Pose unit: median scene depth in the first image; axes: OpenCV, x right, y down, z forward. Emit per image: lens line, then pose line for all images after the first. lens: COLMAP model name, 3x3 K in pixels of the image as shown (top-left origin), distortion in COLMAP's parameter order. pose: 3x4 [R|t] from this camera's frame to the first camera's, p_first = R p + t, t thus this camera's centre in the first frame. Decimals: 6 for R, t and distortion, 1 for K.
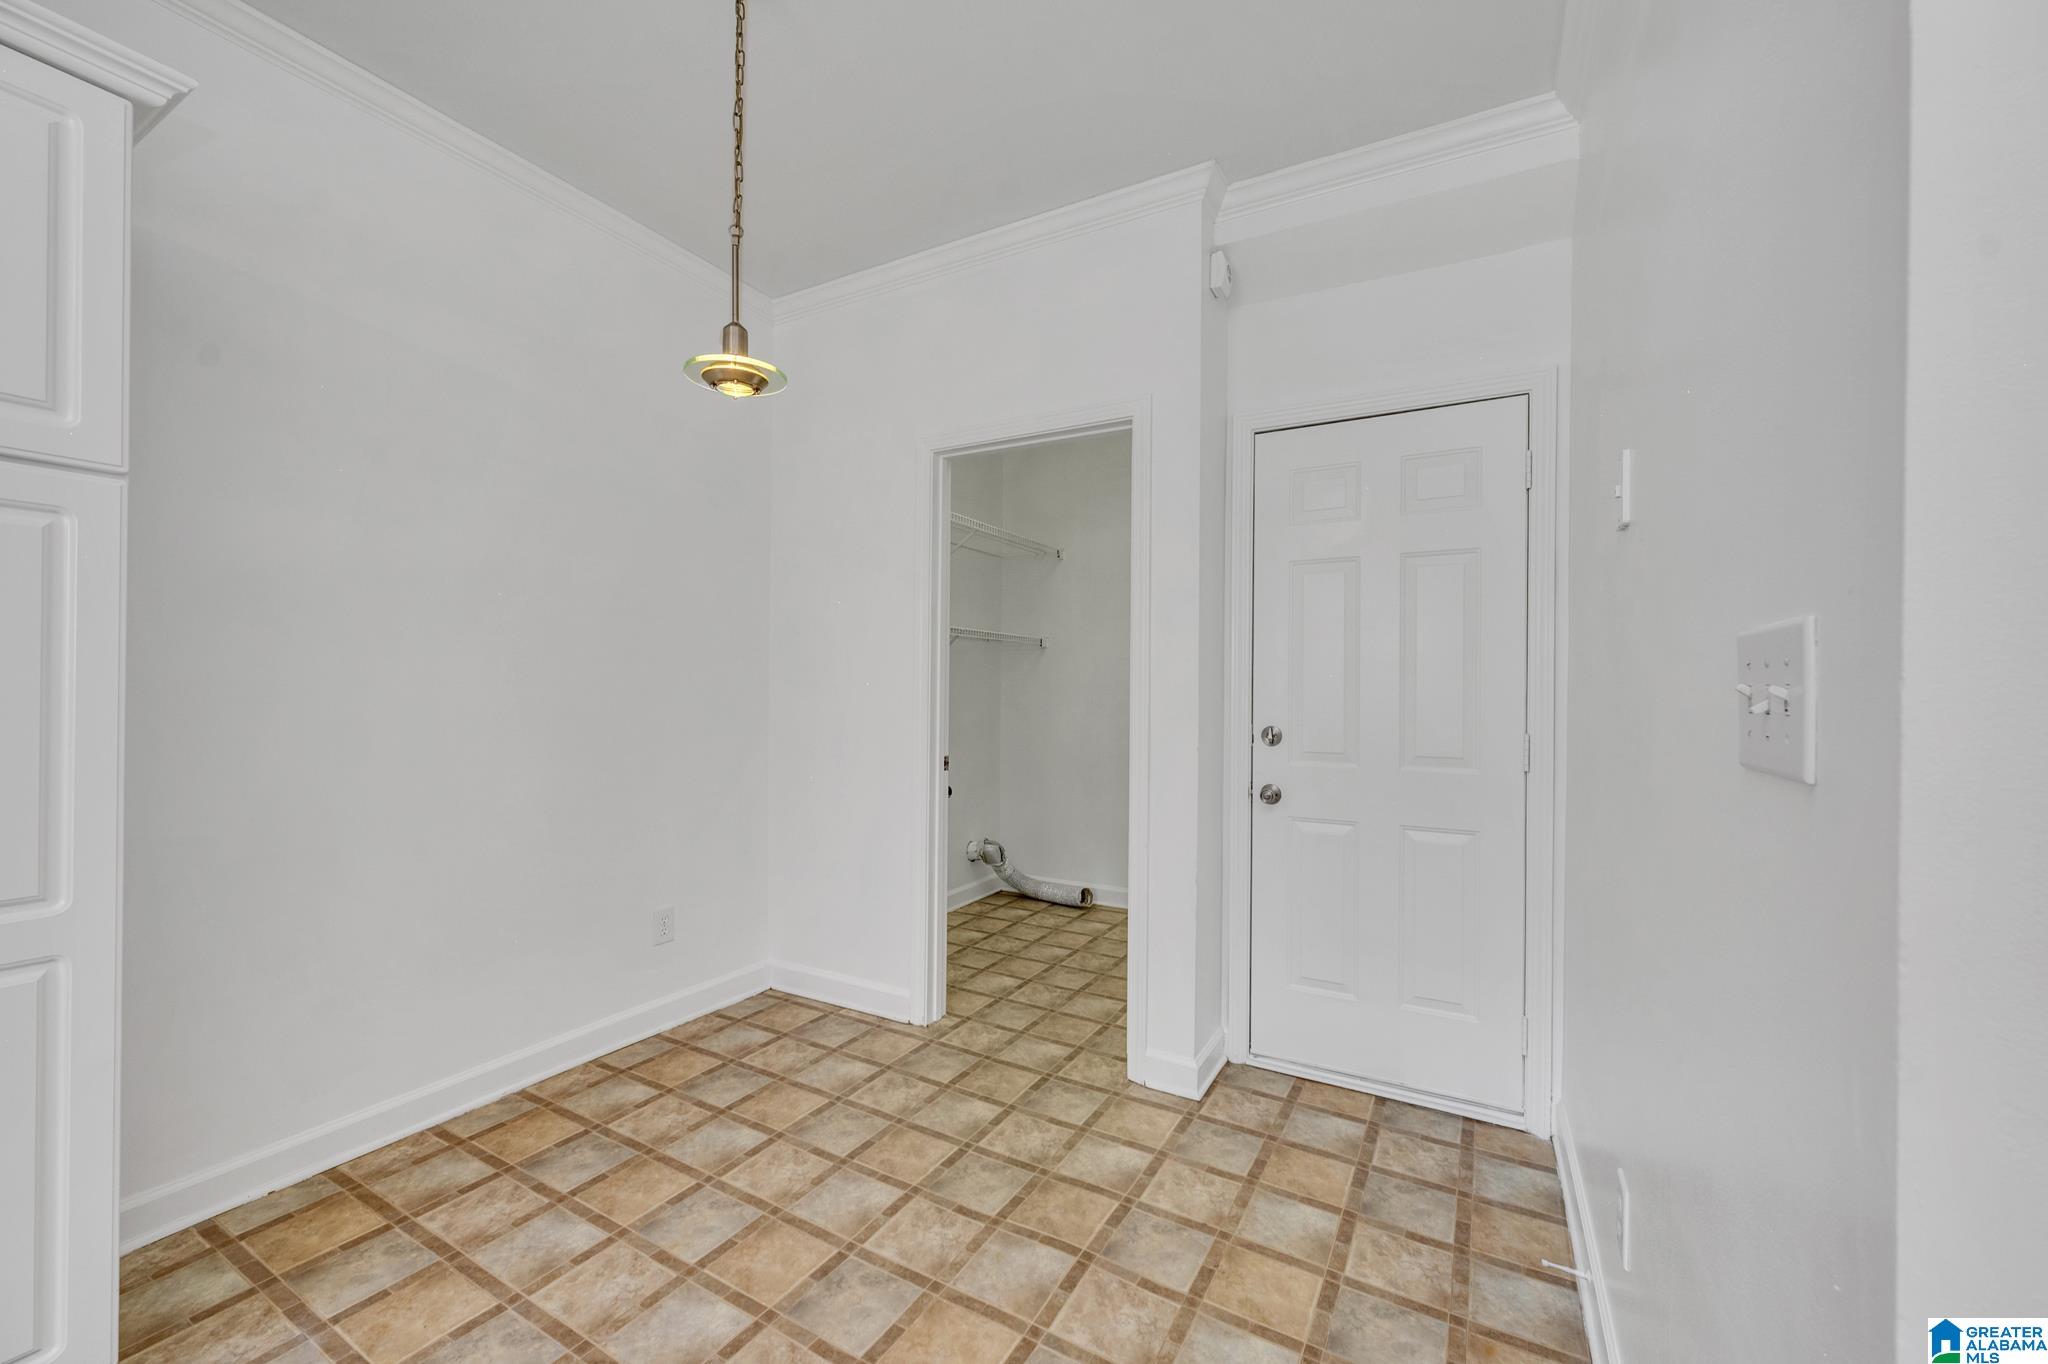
lens RADIAL K [[804.9, 0, 1024.8], [0, 804.9, 686.6], [0, 0, 1]] dist [-0.002569, 0.000222]
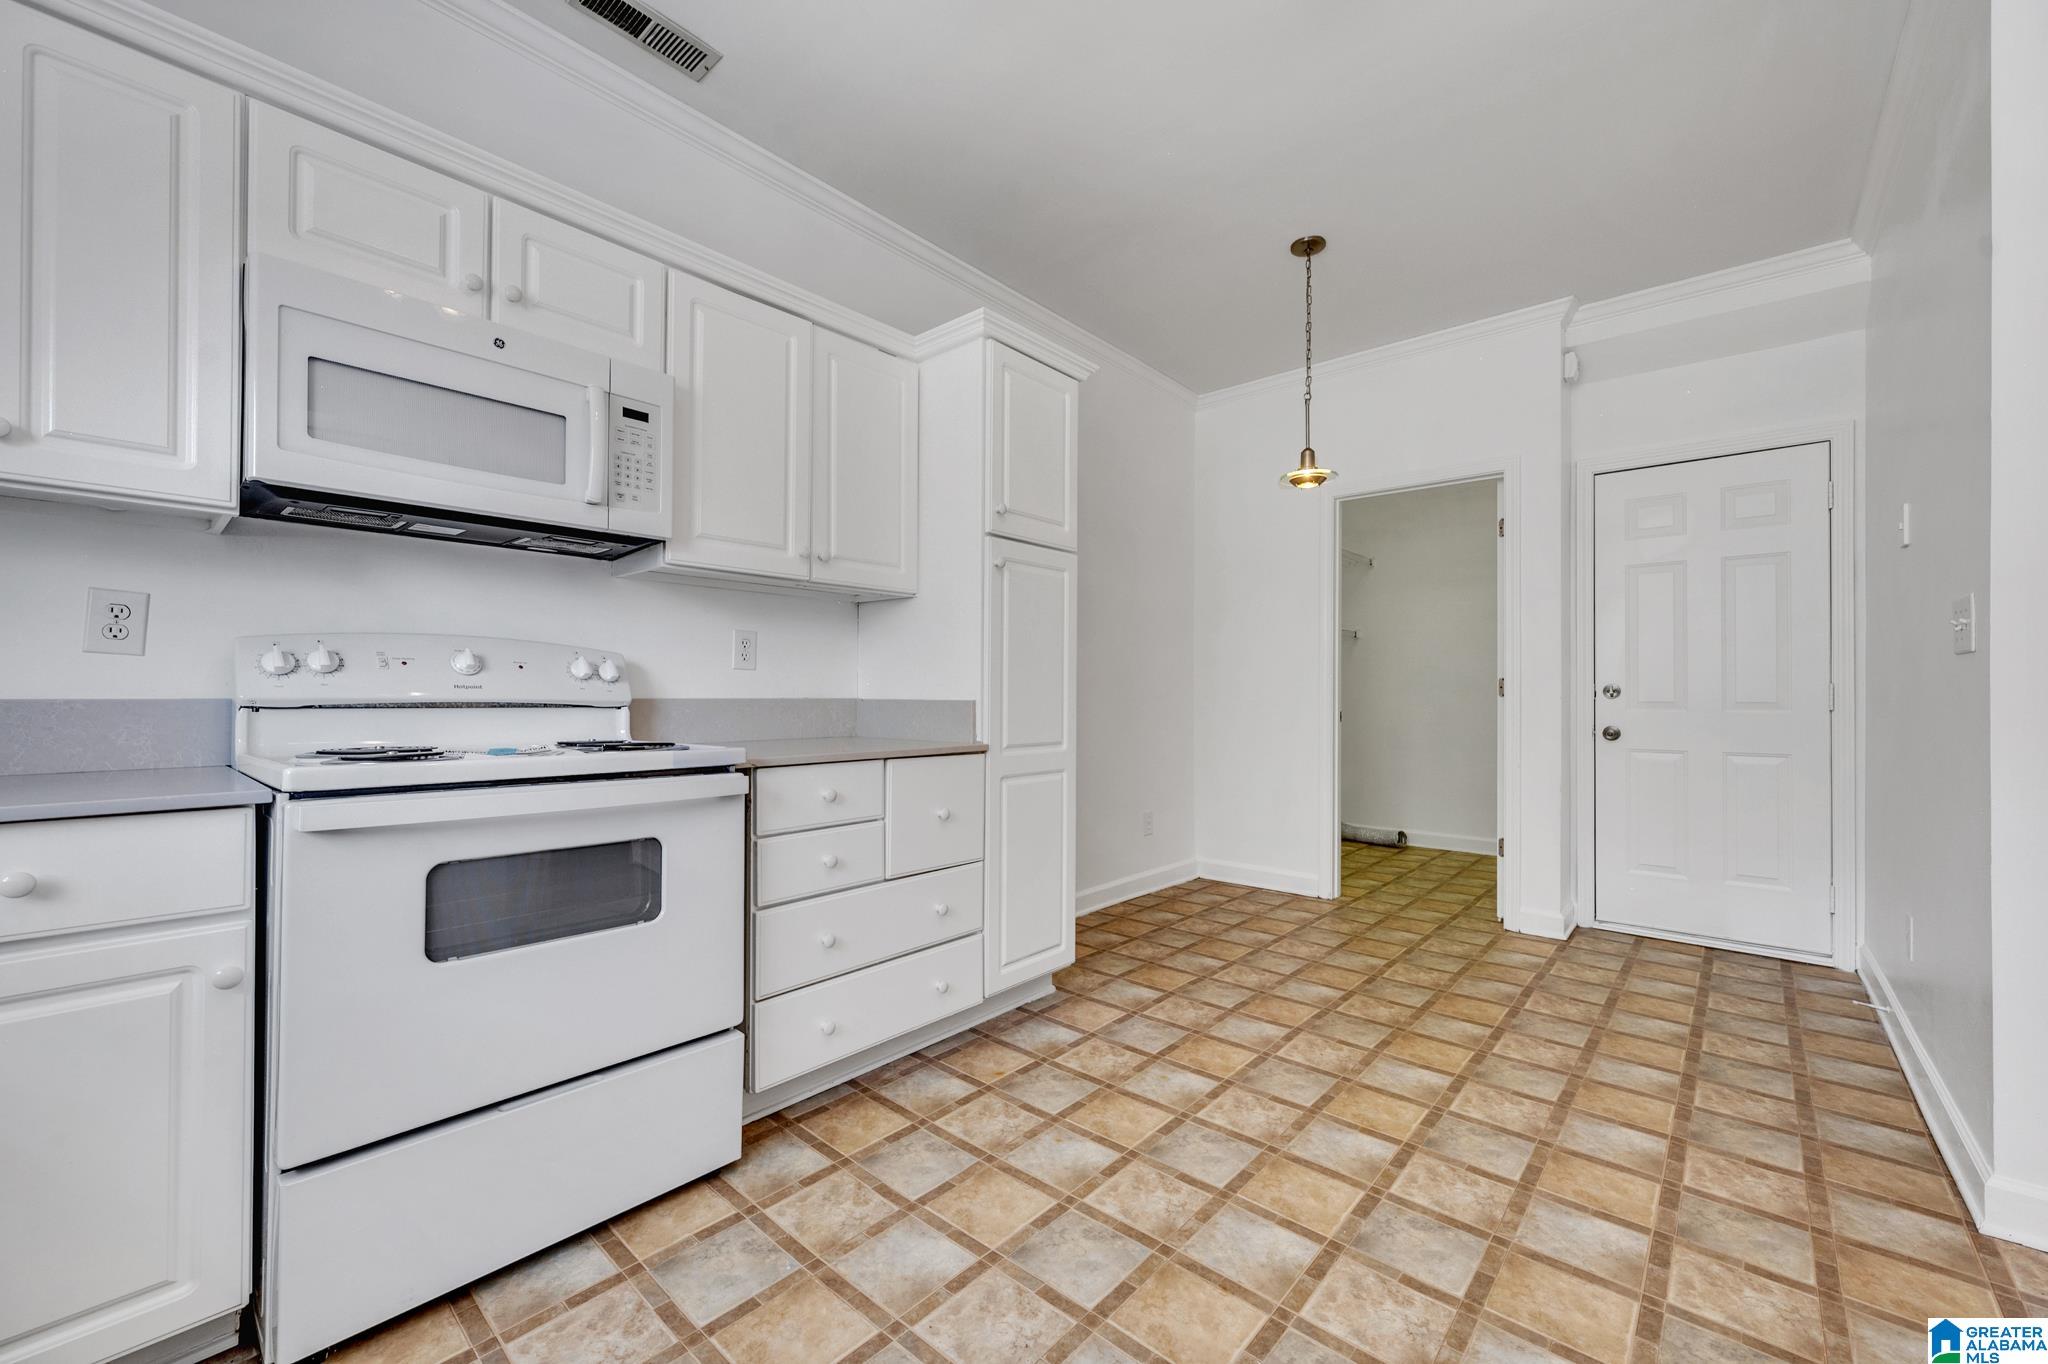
lens RADIAL K [[804.9, 0, 1024.8], [0, 804.9, 686.6], [0, 0, 1]] dist [-0.002569, 0.000222]
pose [[0.978123, -0.007417, -0.207895, -0.416278], [0.006337, 0.999963, -0.005861, 0.057370], [0.207930, 0.004415, 0.978134, -0.598893]]
